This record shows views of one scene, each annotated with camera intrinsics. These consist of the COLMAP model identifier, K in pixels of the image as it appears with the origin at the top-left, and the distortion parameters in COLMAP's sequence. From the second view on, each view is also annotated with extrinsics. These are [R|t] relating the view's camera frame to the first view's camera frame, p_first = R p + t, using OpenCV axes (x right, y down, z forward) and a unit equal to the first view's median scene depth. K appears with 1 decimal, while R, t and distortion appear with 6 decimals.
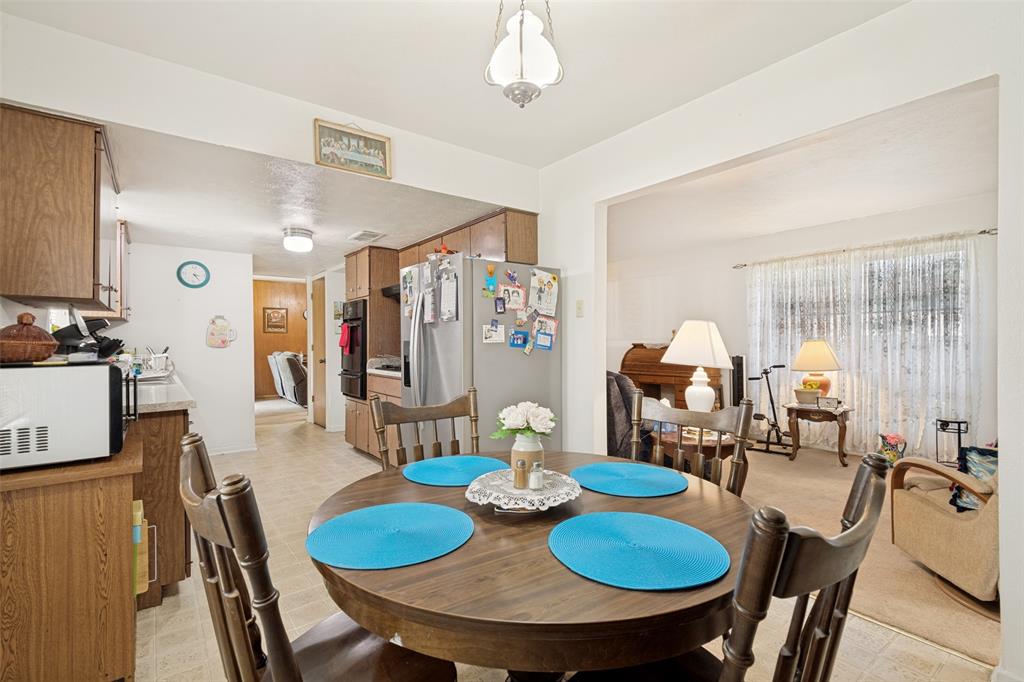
lens RADIAL K [[471.4, 0, 510.2], [0, 471.4, 339.1], [0, 0, 1]] dist [0.005494, -0.003926]
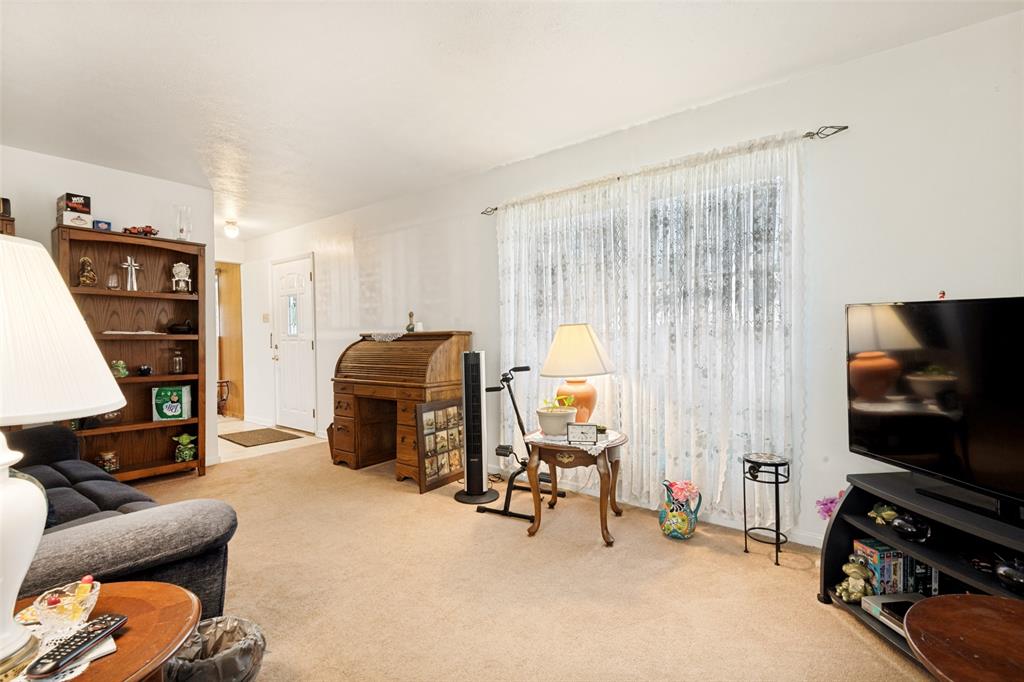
lens RADIAL K [[471.4, 0, 504.0], [0, 471.4, 339.4], [0, 0, 1]] dist [0.005494, -0.003926]
pose [[0.966722, -0.016715, 0.255281, 0.542961], [0.011896, 0.999721, 0.020408, 0.011163], [-0.255551, -0.016692, 0.966652, 0.593857]]
